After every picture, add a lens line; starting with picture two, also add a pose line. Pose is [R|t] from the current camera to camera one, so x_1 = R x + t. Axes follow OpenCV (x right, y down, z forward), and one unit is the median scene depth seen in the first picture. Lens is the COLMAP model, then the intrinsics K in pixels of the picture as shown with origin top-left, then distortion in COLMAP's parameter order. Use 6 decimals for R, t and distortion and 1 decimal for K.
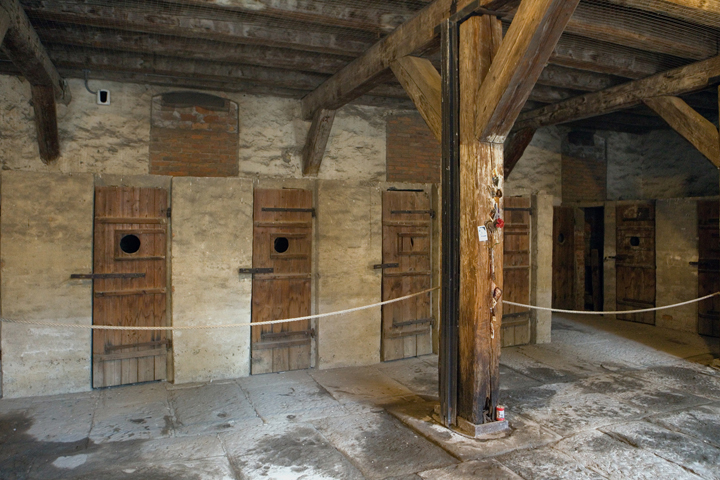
lens RADIAL K [[528.1, 0, 380.8], [0, 528.1, 210.4], [0, 0, 1]] dist [-0.092093, 0.050990]
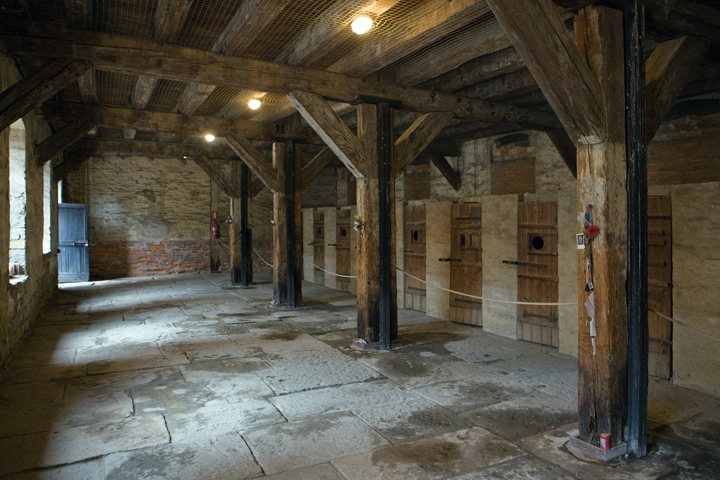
lens RADIAL K [[528.1, 0, 363.1], [0, 528.1, 240.0], [0, 0, 1]] dist [-0.092093, 0.050990]
pose [[0.087902, 0.035263, -0.995505, 0.904456], [0.012874, 0.999250, 0.036532, -0.000250], [0.996046, -0.016028, 0.087382, 0.426018]]
